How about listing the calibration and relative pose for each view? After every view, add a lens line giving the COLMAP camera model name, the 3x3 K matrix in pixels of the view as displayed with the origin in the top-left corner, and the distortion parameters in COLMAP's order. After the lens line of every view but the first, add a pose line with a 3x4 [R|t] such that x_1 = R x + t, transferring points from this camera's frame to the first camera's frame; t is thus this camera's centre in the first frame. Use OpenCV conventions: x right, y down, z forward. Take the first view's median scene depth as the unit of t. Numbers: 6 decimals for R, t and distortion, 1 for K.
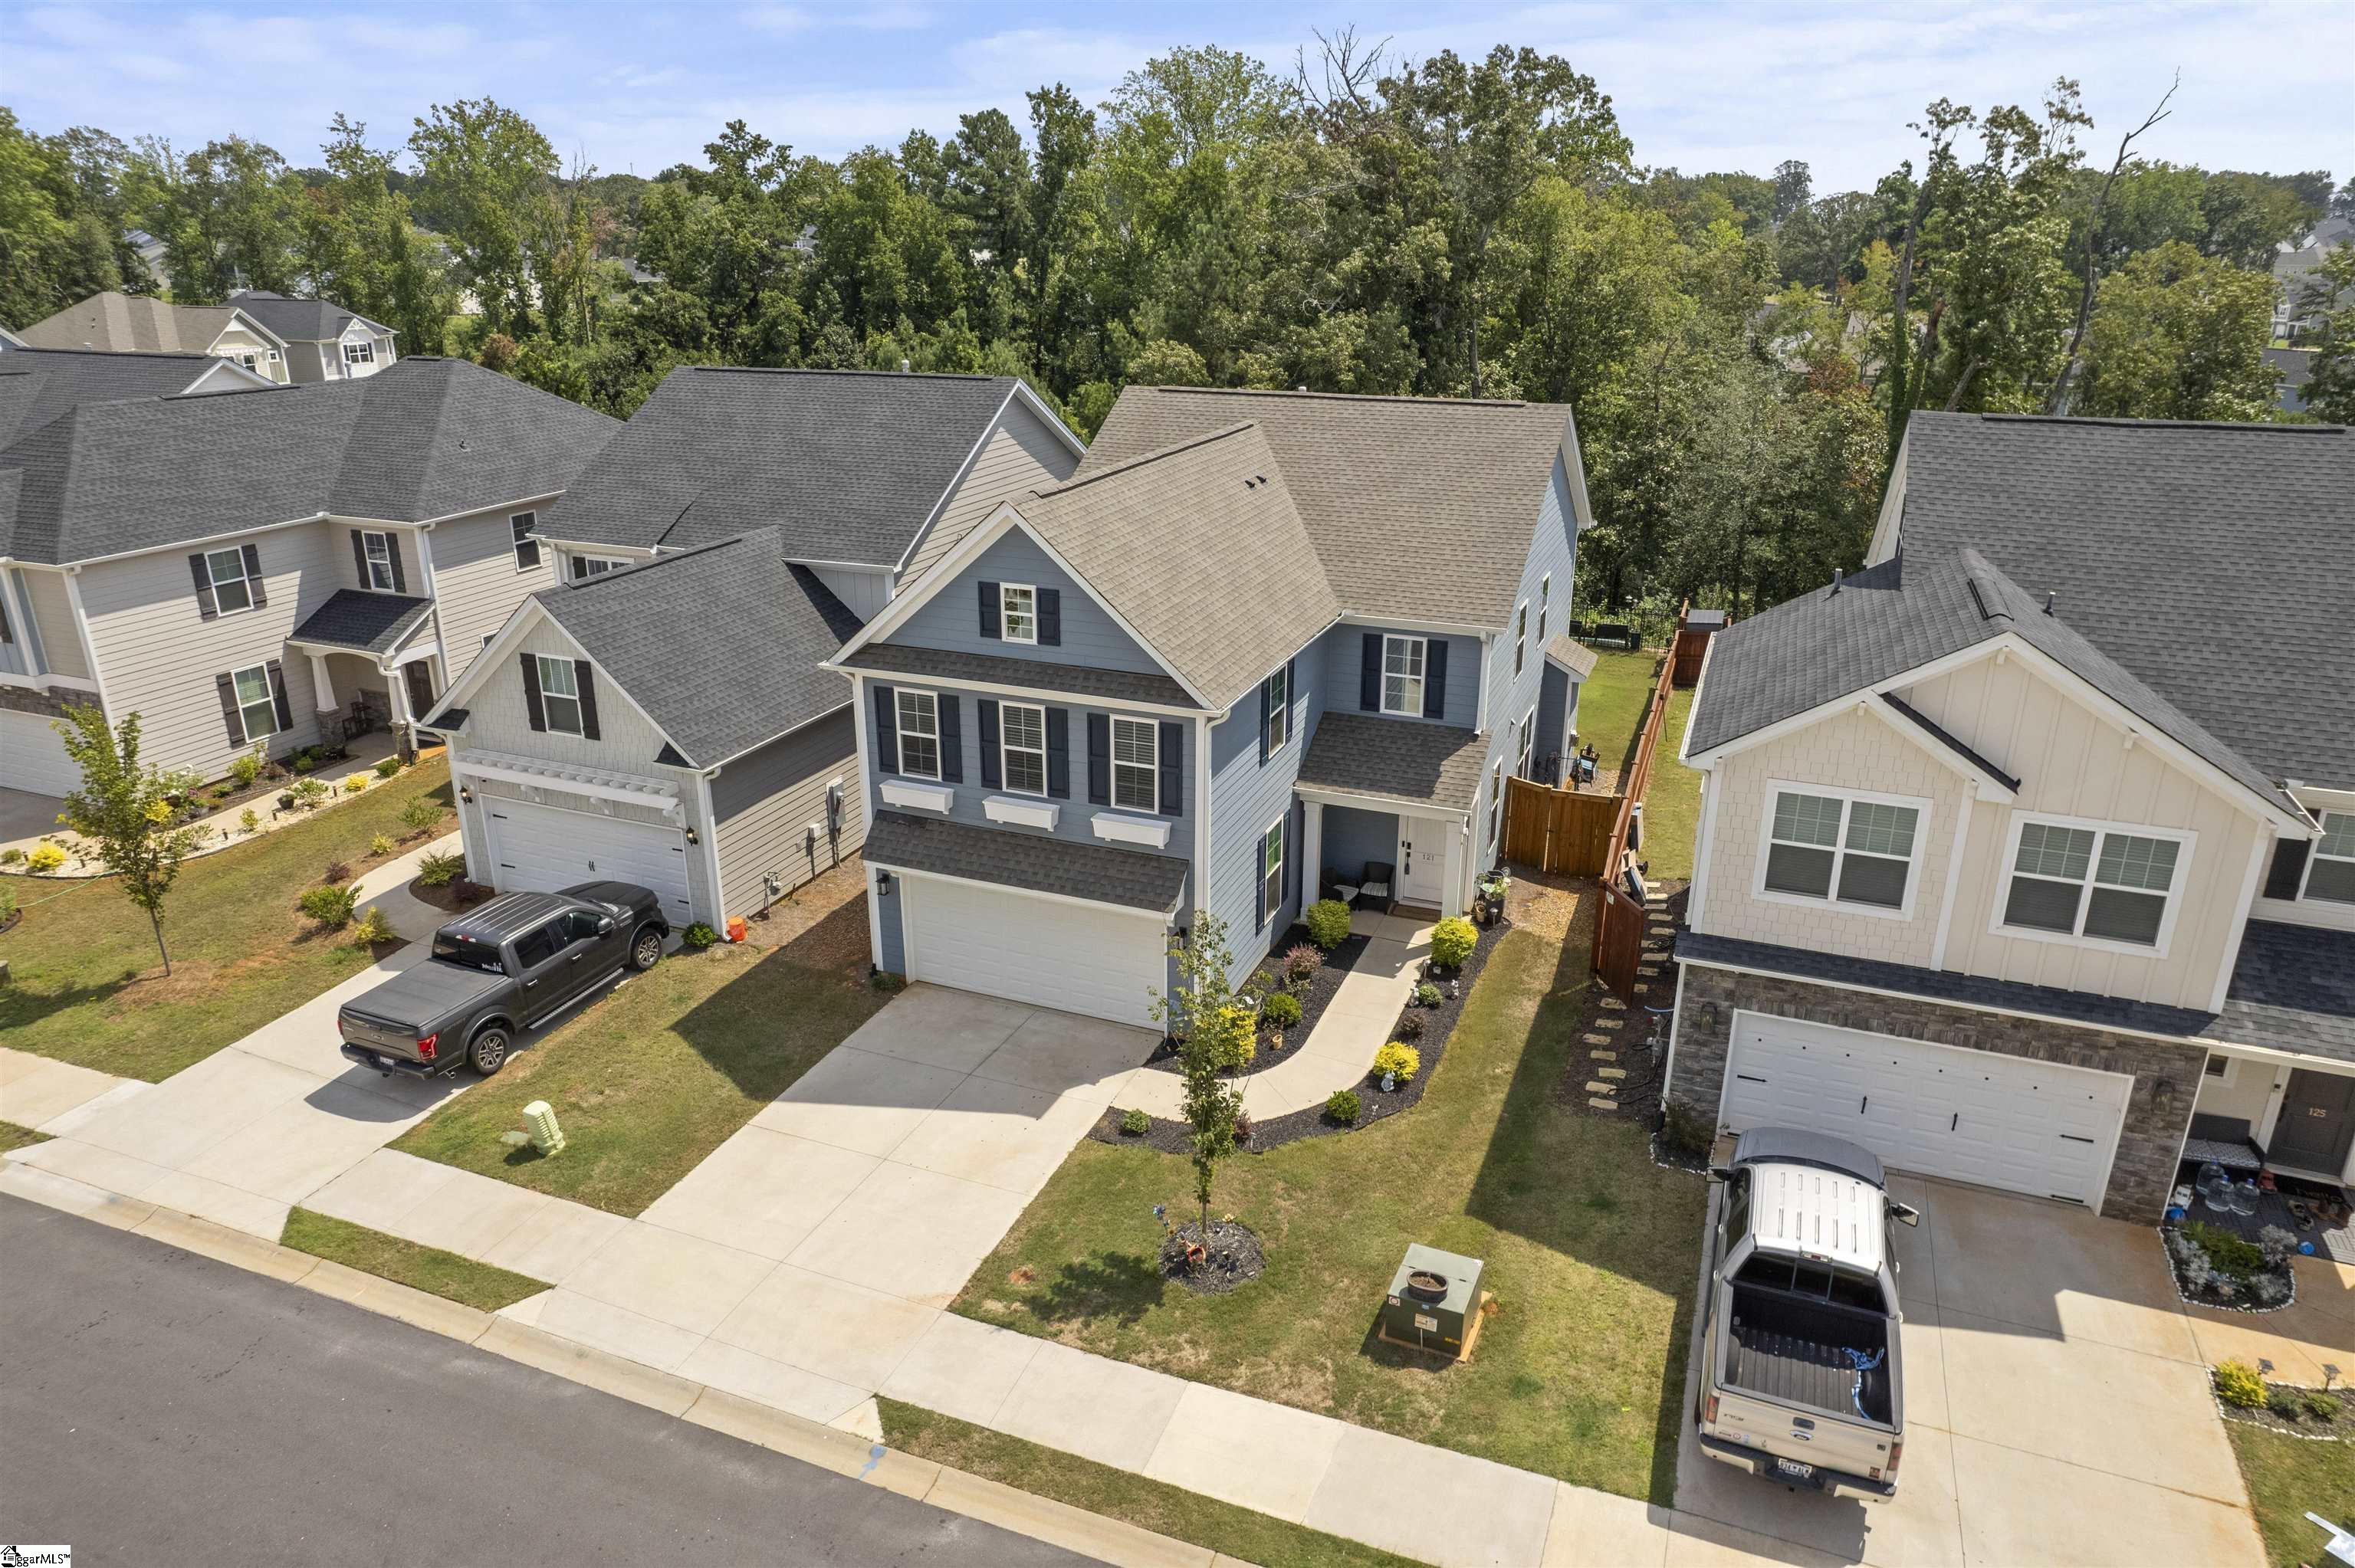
lens RADIAL K [[1497.3, 0, 1182.4], [0, 1497.3, 764.9], [0, 0, 1]] dist [-0.080726, 0.072965]
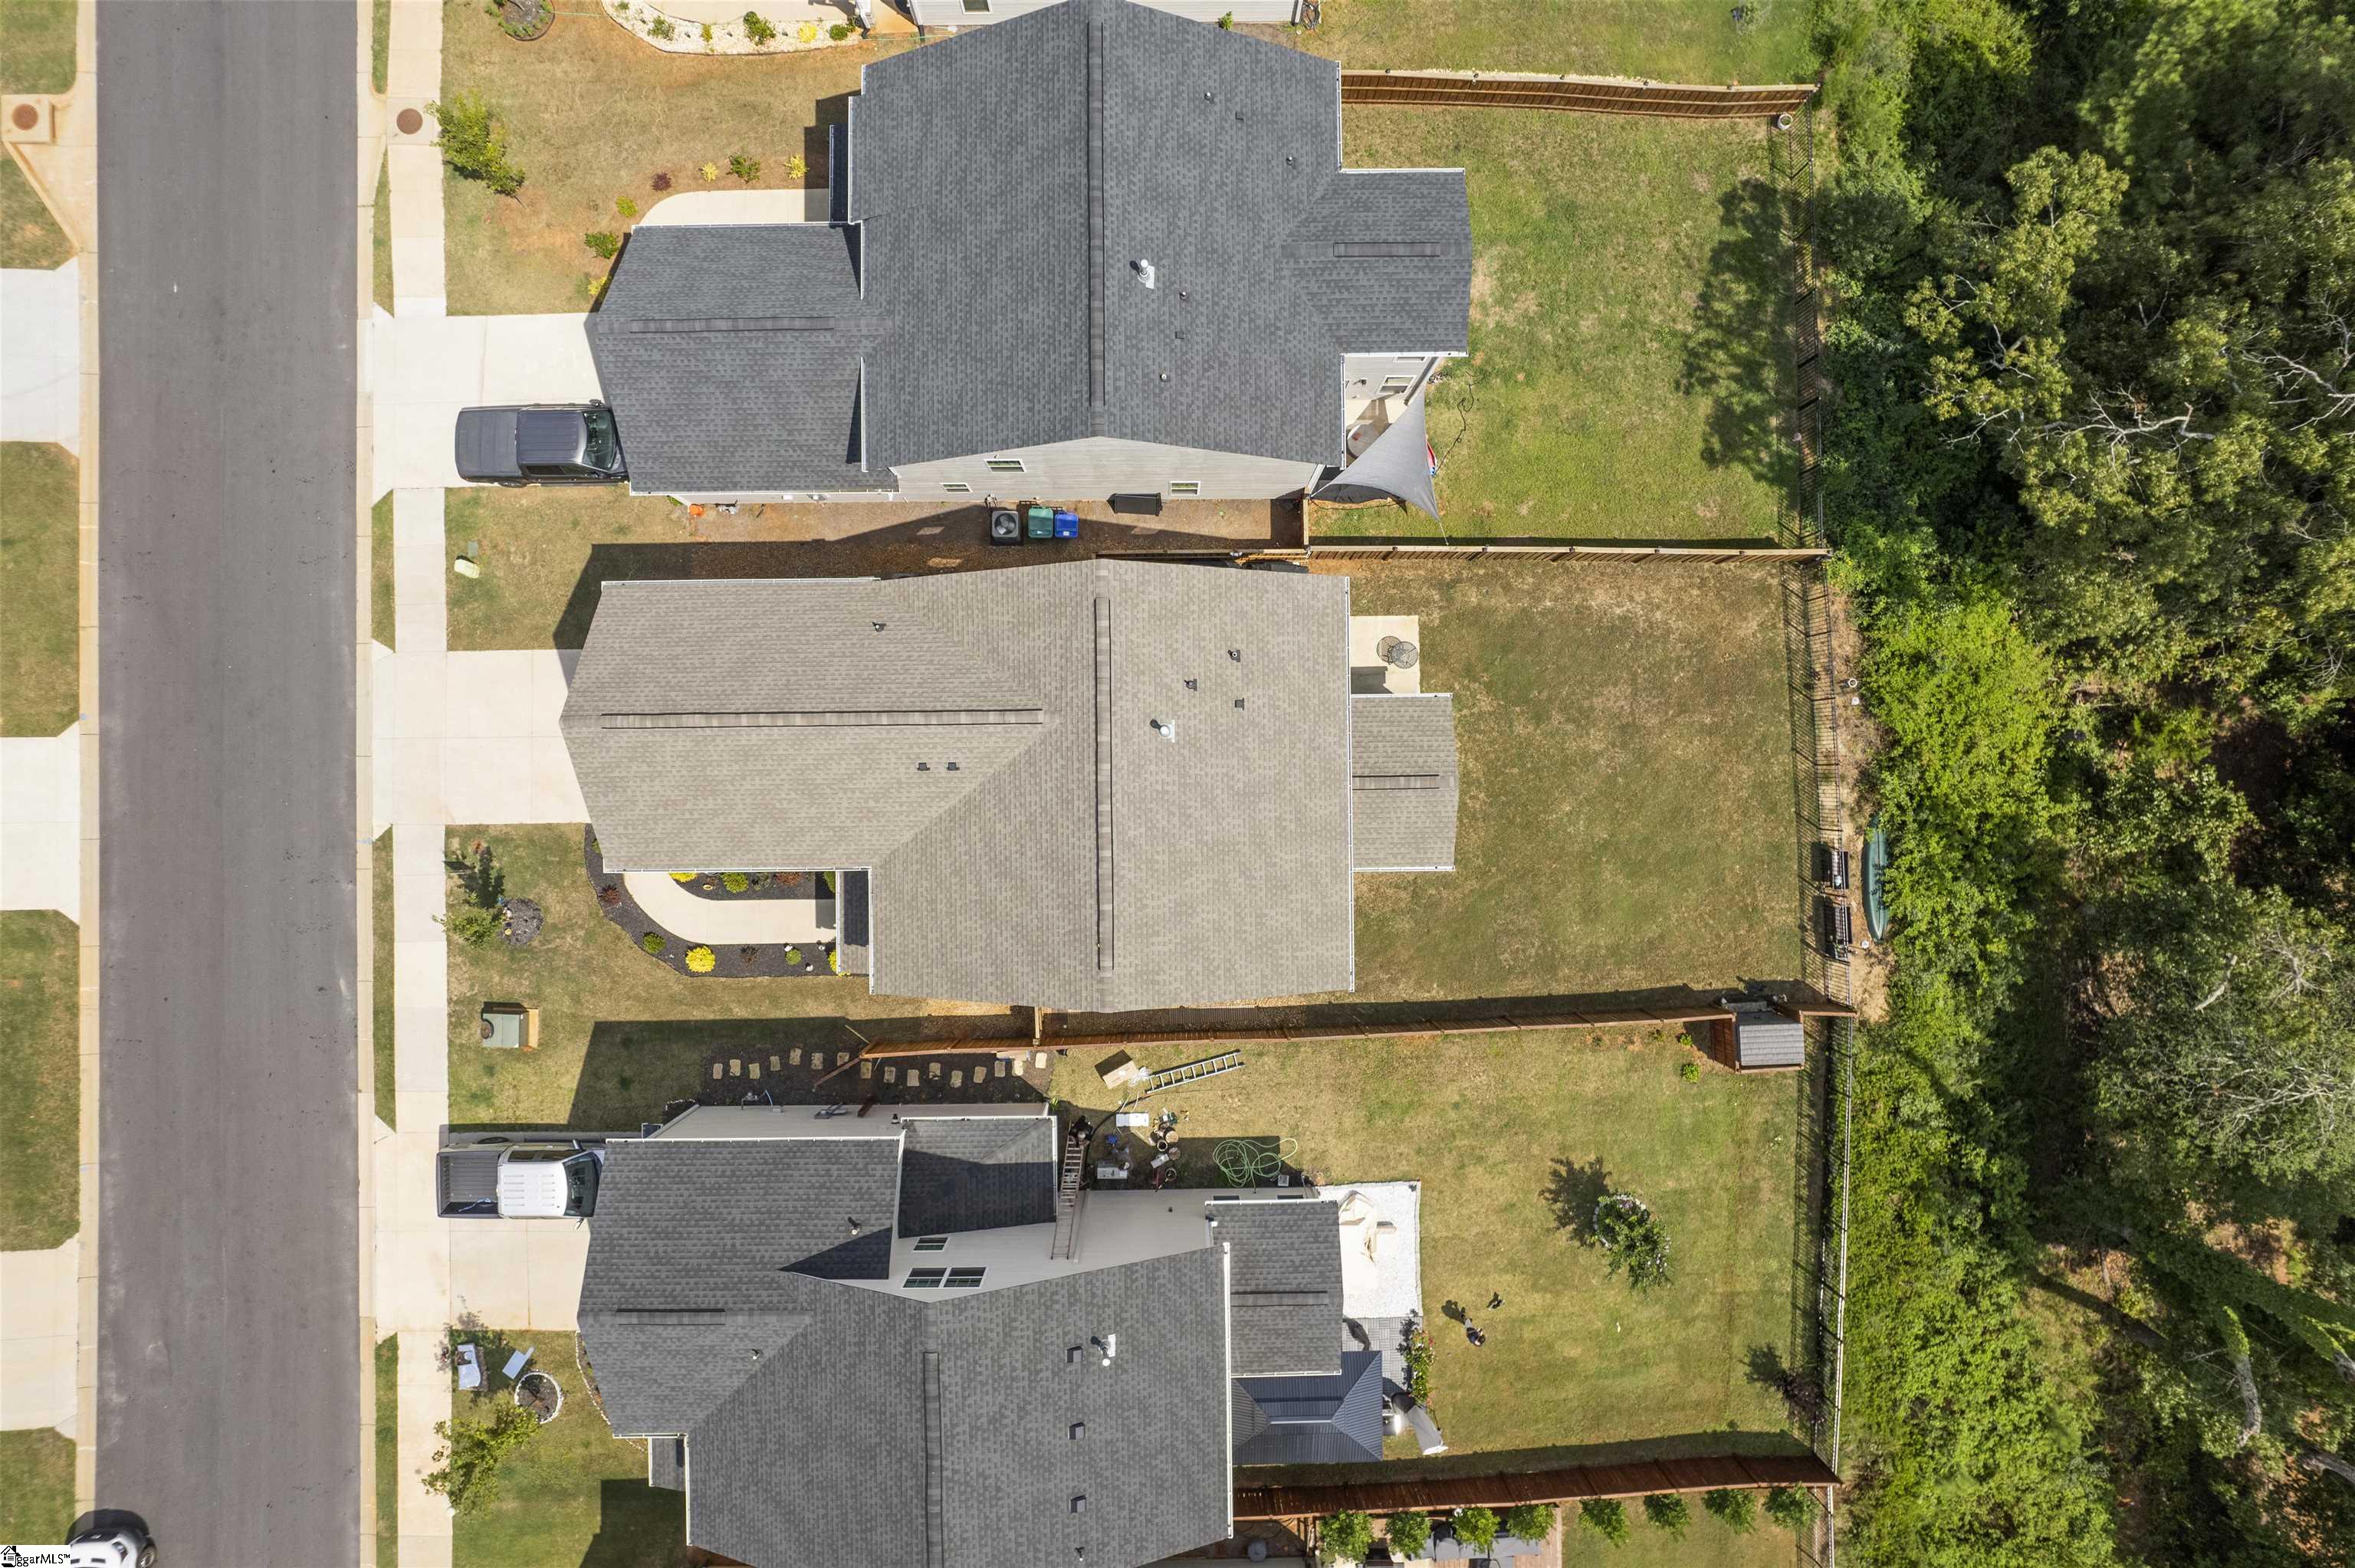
lens RADIAL K [[1497.3, 0, 1182.4], [0, 1497.3, 764.9], [0, 0, 1]] dist [-0.080726, 0.072965]
pose [[0.383736, 0.923343, -0.013572, 0.173728], [-0.320303, 0.146872, 0.935860, -1.682755], [0.866114, -0.354776, 0.352109, 0.959954]]
